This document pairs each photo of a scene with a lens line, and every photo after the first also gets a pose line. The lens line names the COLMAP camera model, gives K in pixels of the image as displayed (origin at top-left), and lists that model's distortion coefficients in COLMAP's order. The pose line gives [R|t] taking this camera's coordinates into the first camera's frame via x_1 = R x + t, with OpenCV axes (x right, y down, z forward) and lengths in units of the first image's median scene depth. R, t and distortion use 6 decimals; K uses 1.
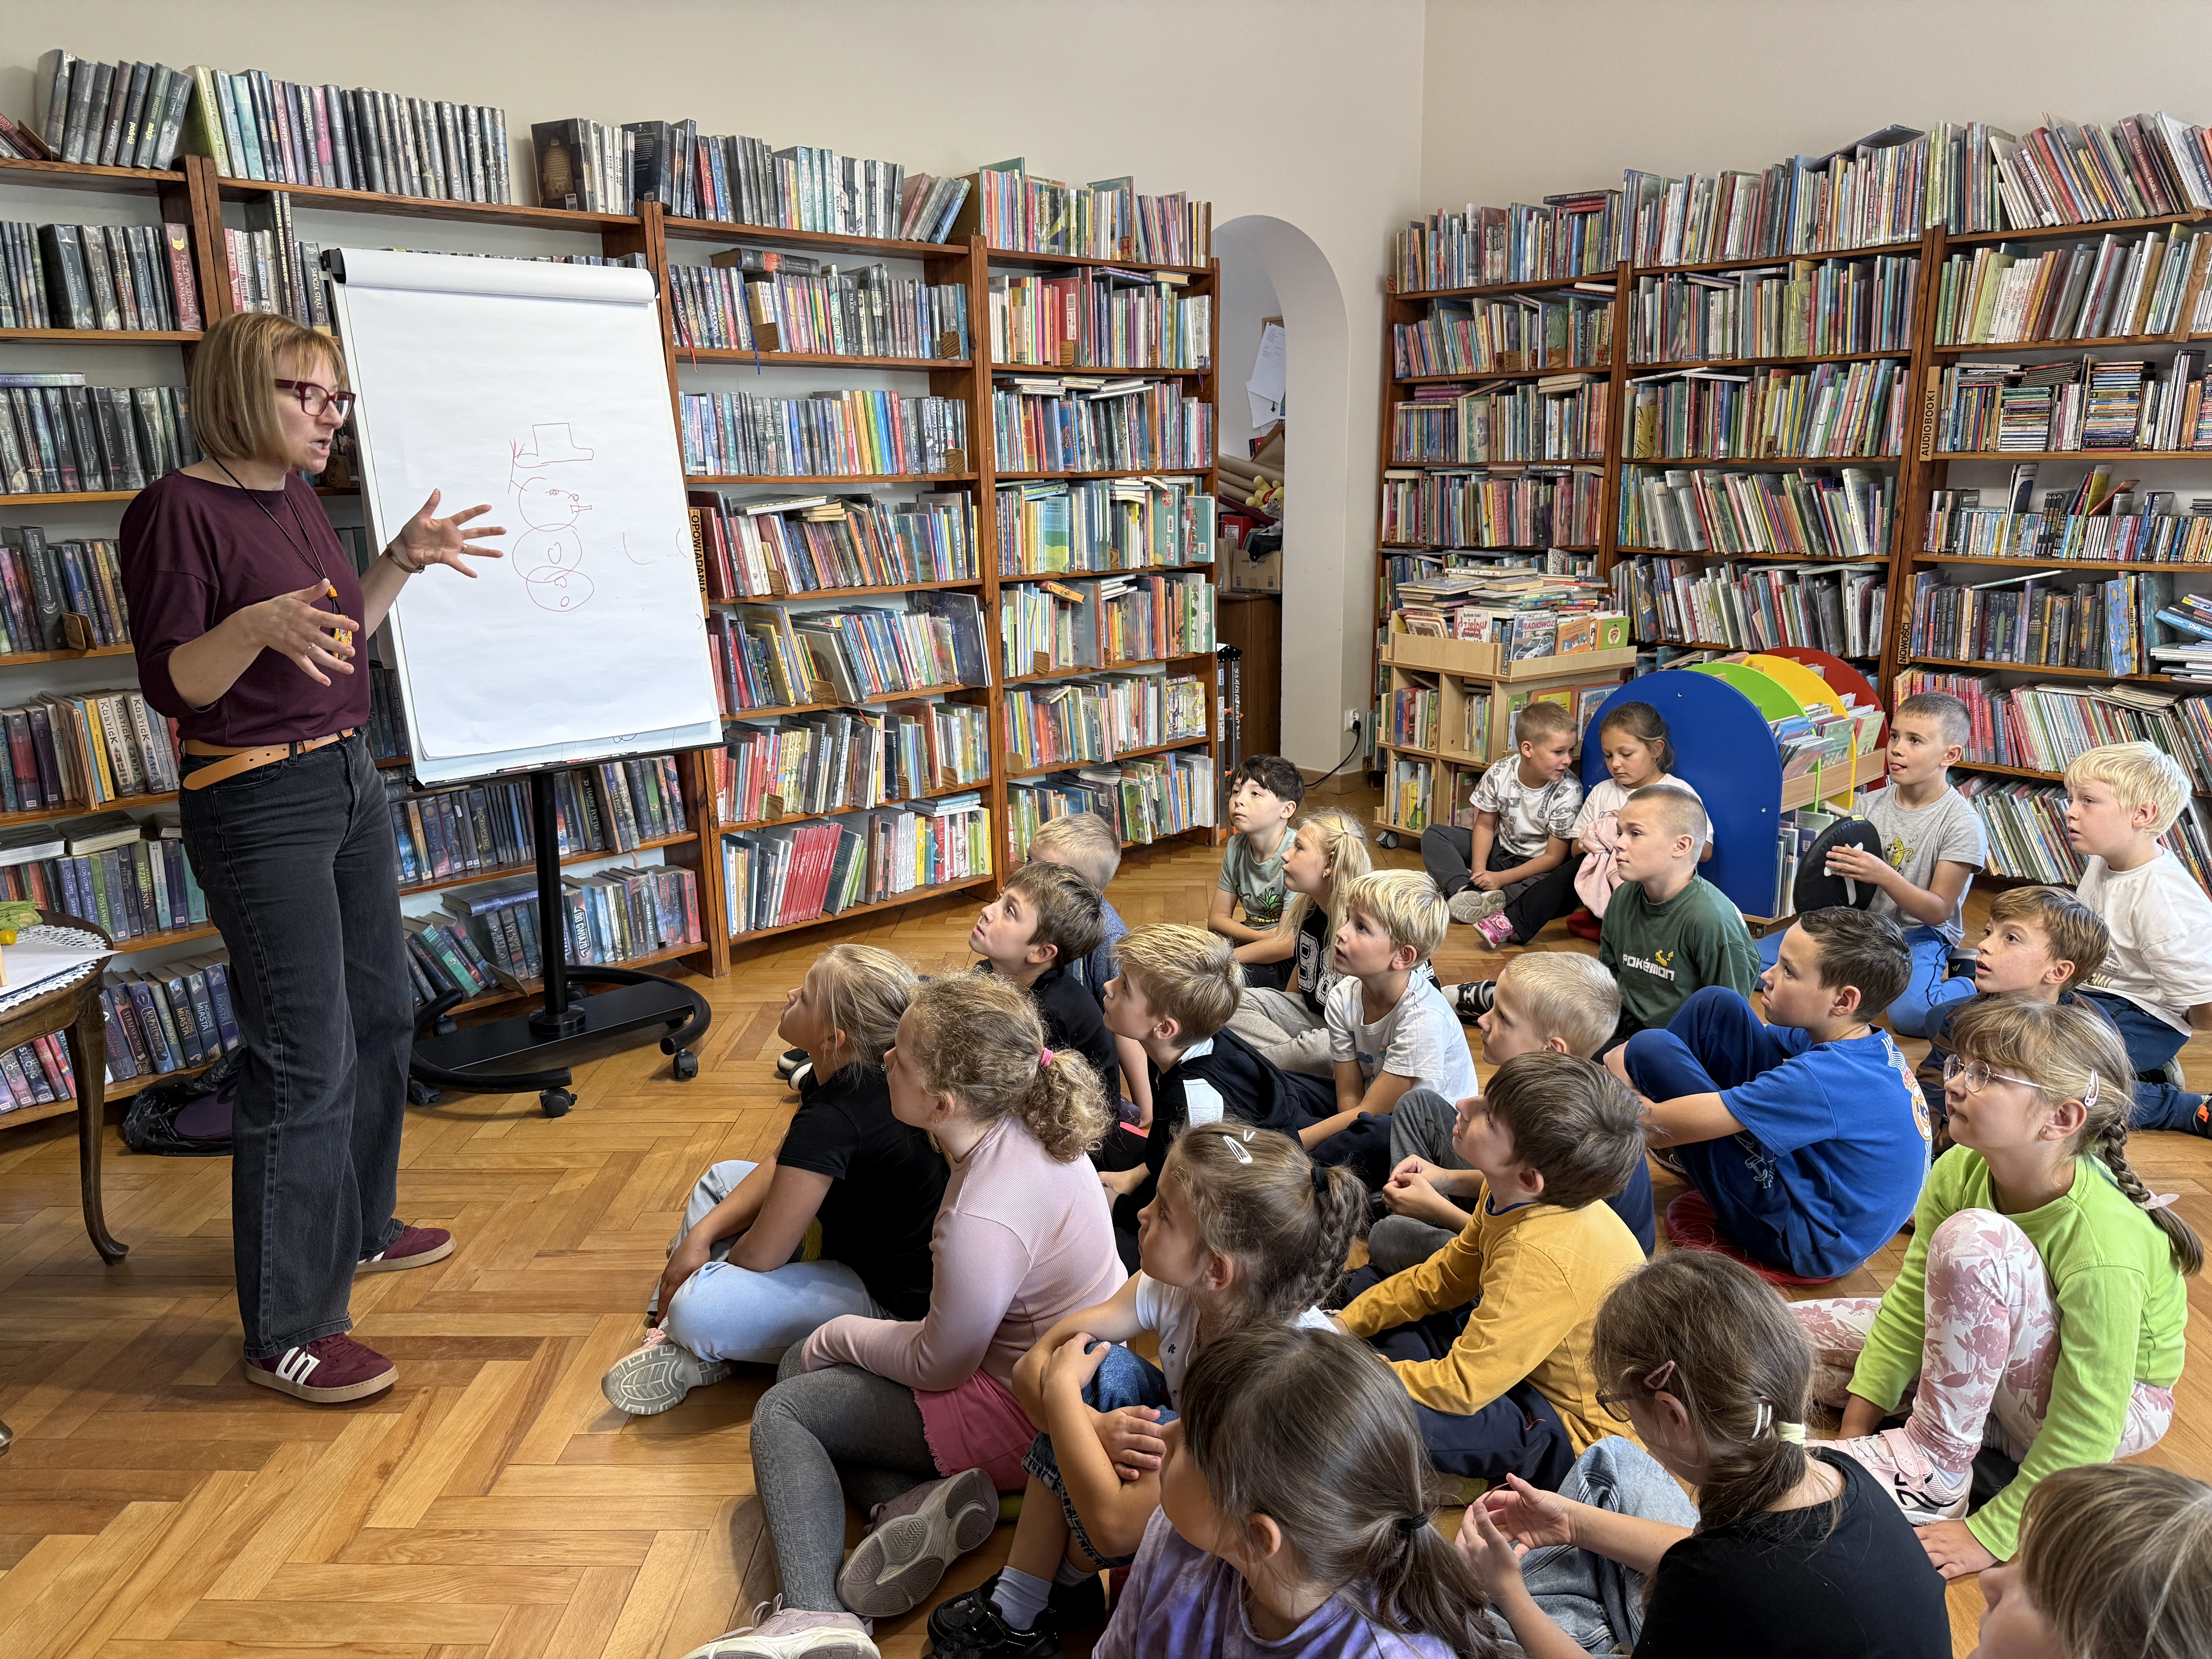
lens RADIAL K [[1546.9, 0, 1104.2], [0, 1546.9, 839.8], [0, 0, 1]] dist [0.043918, -0.060199]
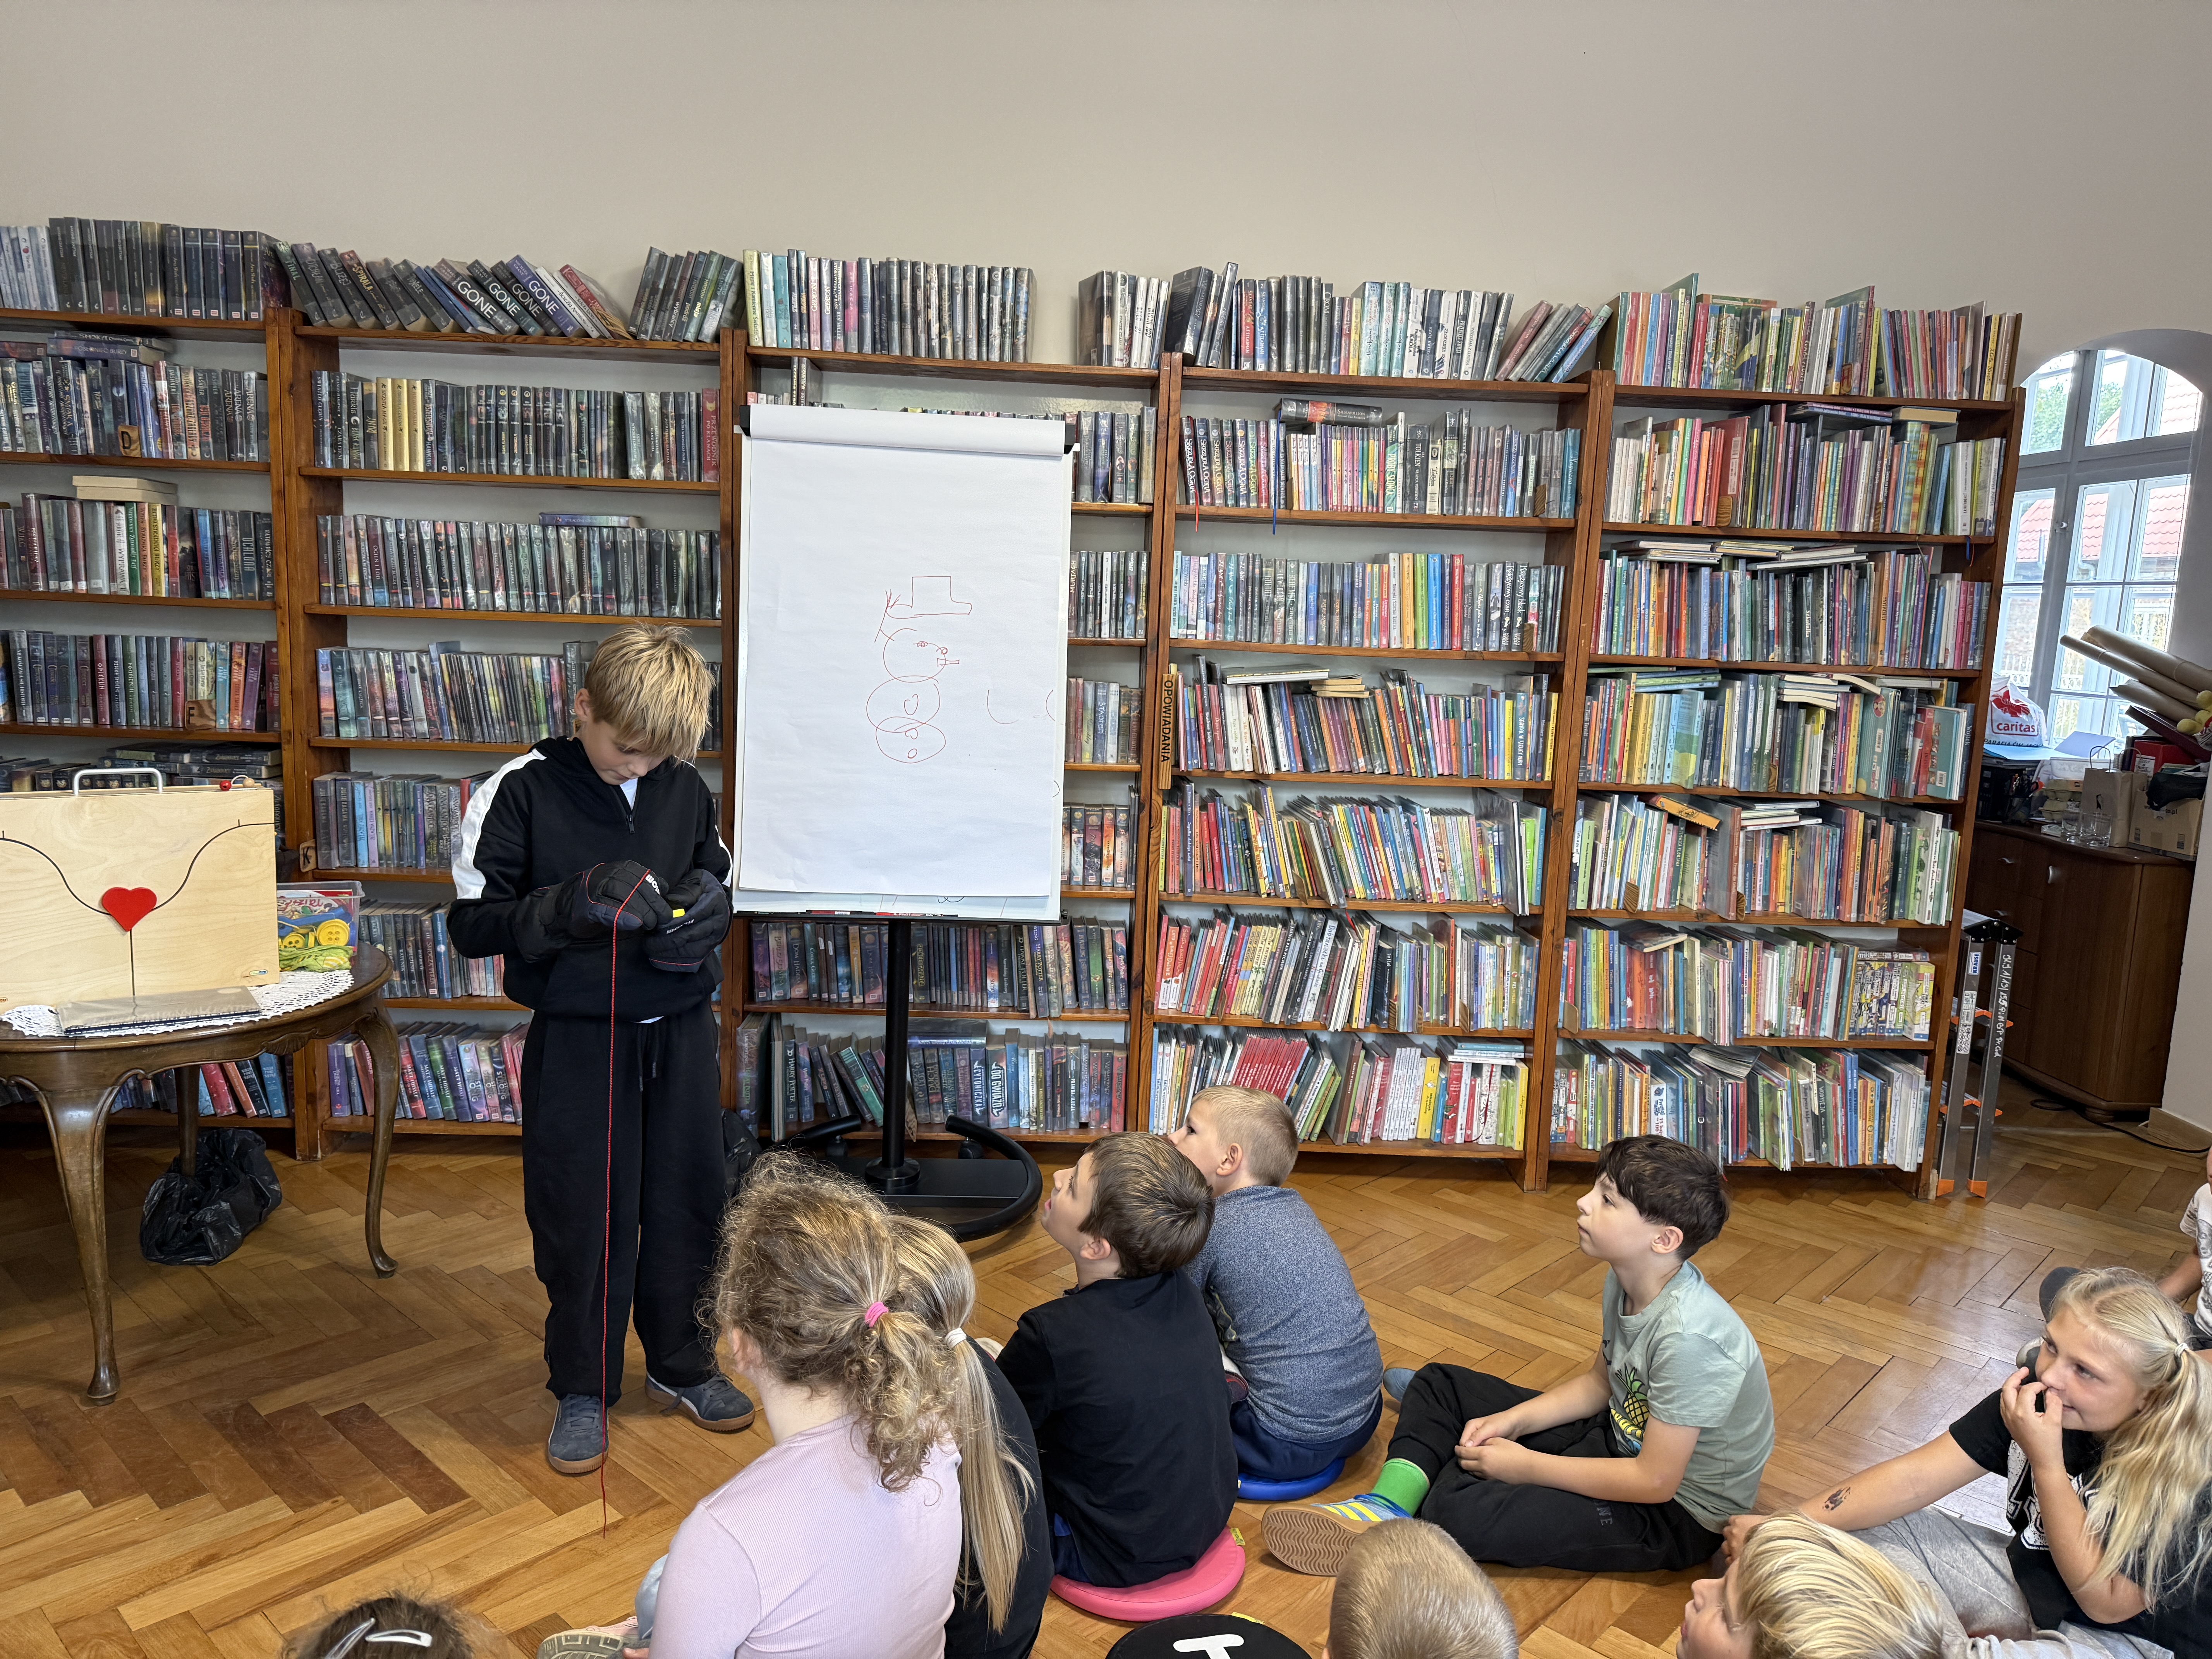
lens RADIAL K [[1546.9, 0, 1102.8], [0, 1546.9, 833.4], [0, 0, 1]] dist [0.043918, -0.060199]
pose [[0.756998, 0.143735, -0.637412, 0.260989], [-0.208409, 0.977668, -0.027047, -0.072699], [0.619289, 0.153317, 0.770049, 0.238621]]
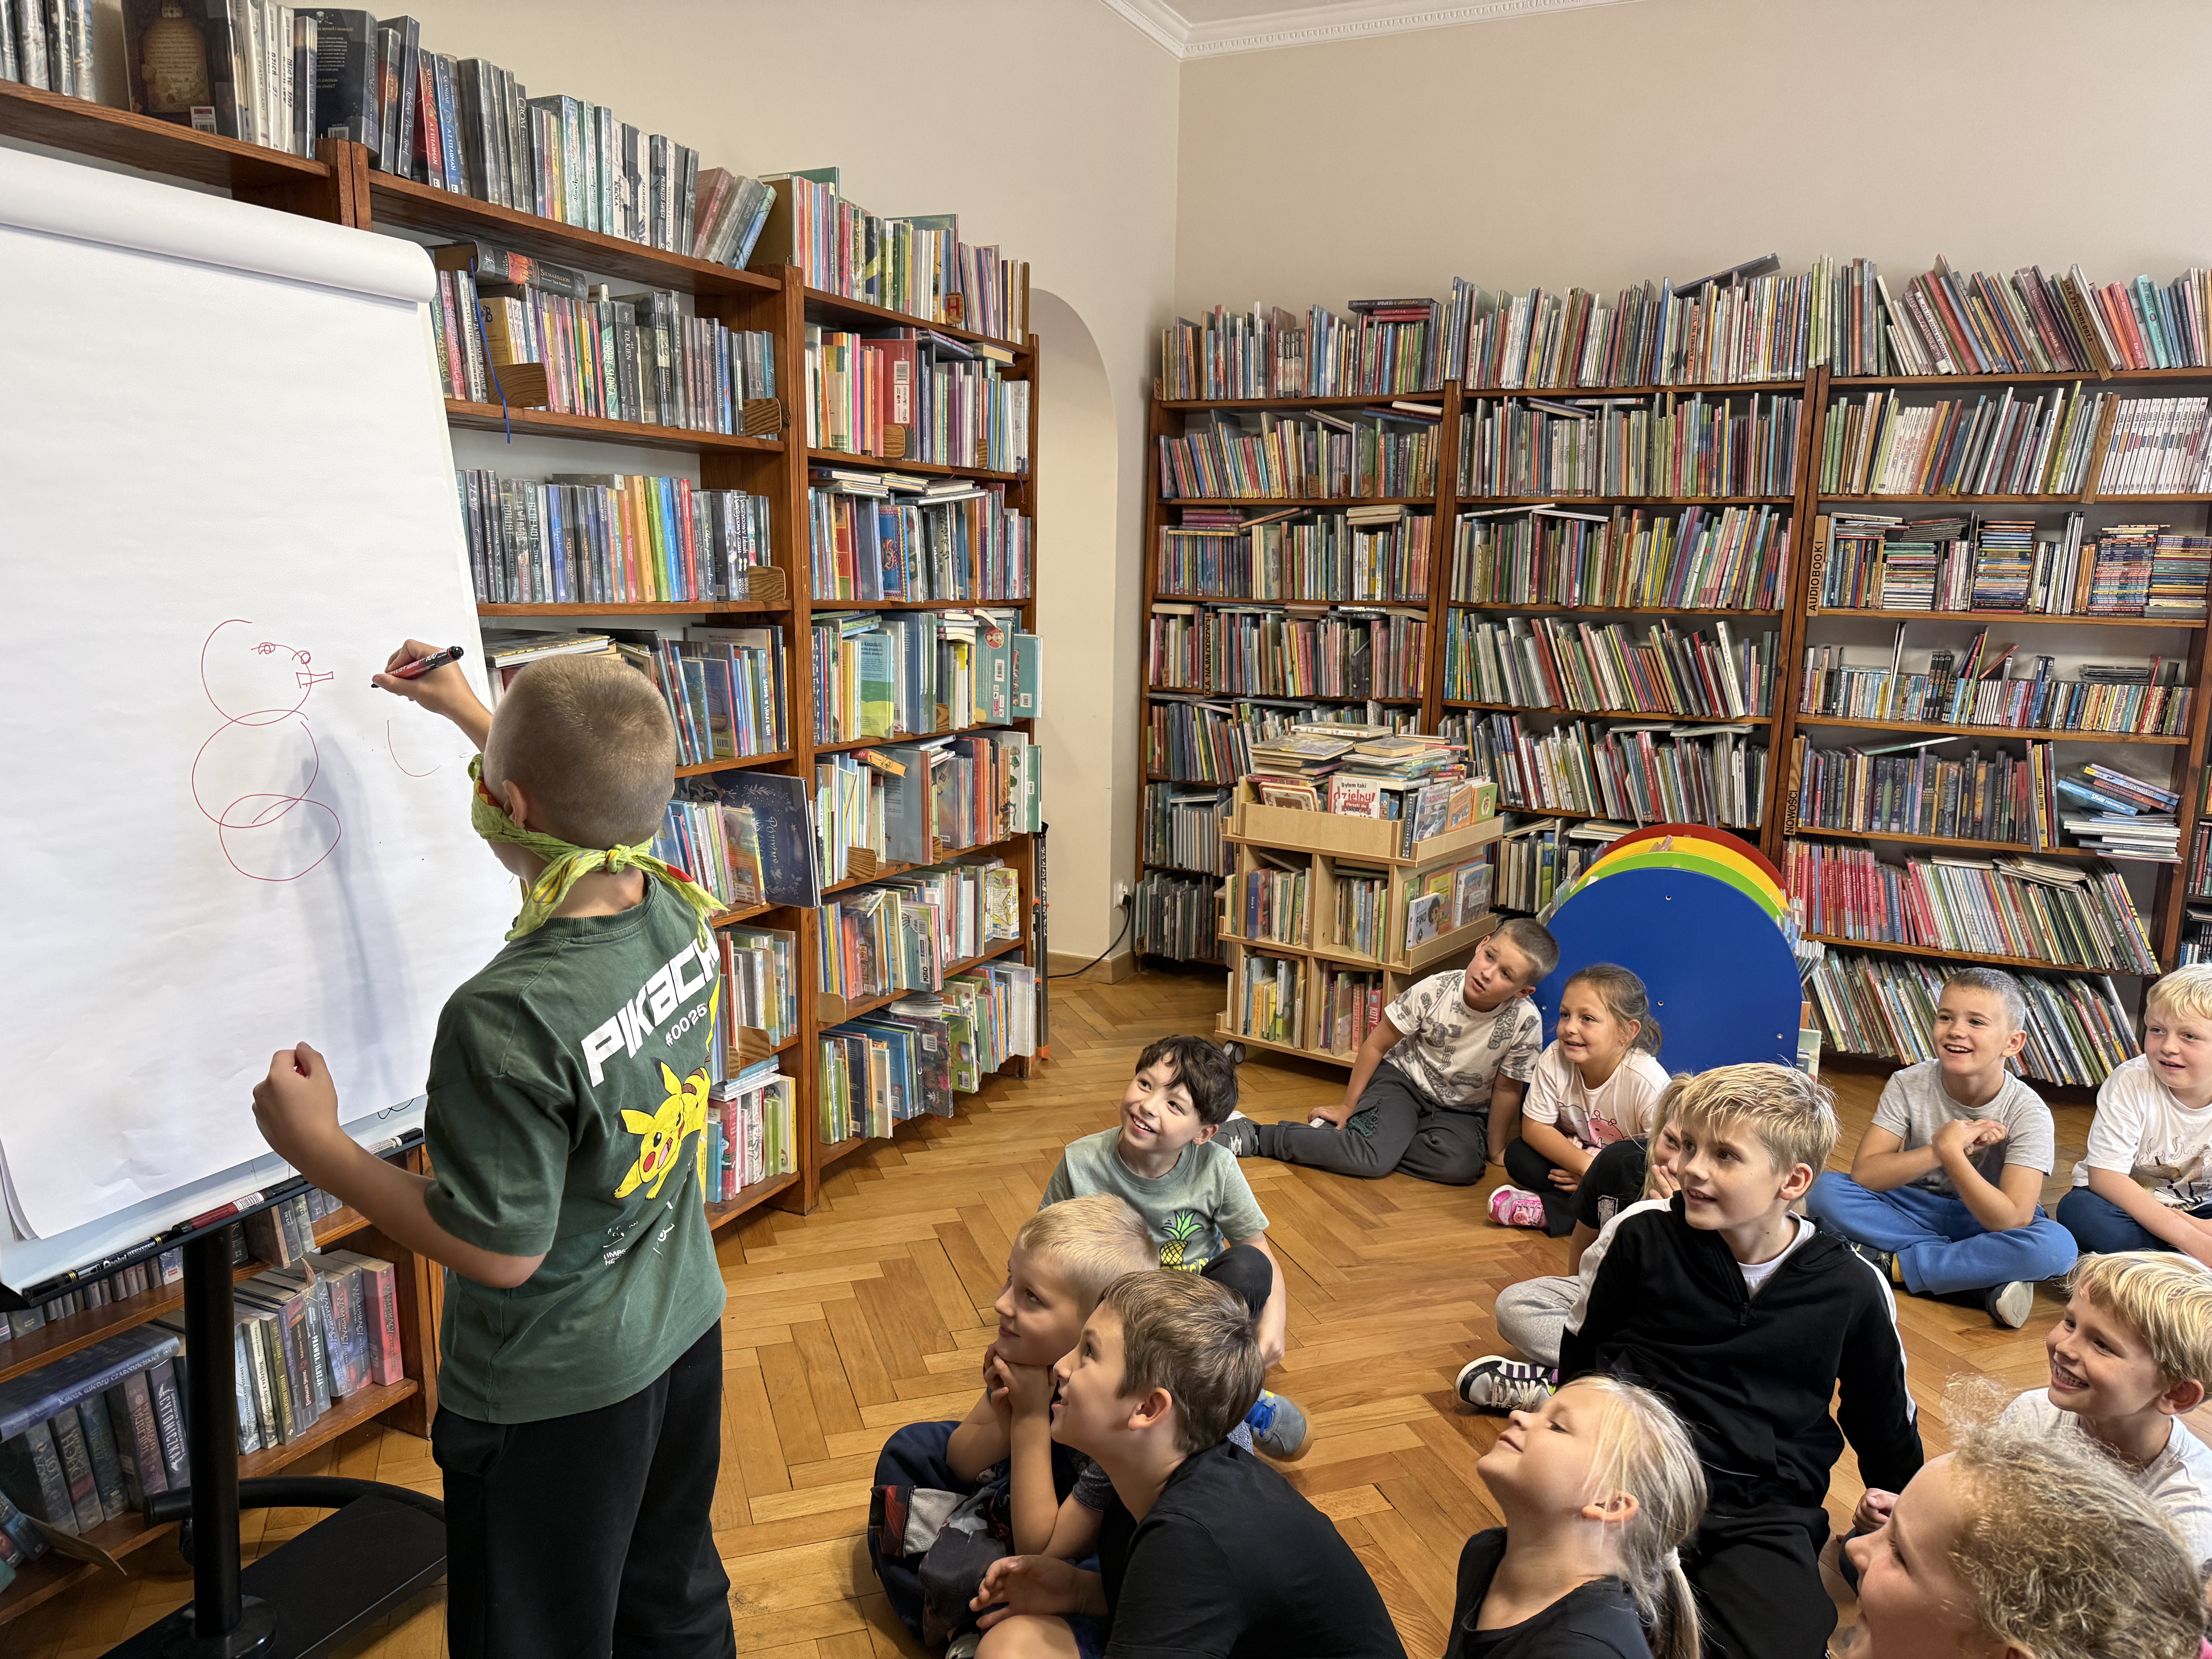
lens RADIAL K [[1546.9, 0, 1105.9], [0, 1546.9, 854.3], [0, 0, 1]] dist [0.043918, -0.060199]
pose [[0.934344, -0.031290, 0.354997, -0.196437], [0.051957, 0.997455, -0.048832, -0.081427], [-0.352565, 0.064070, 0.933591, 0.303457]]
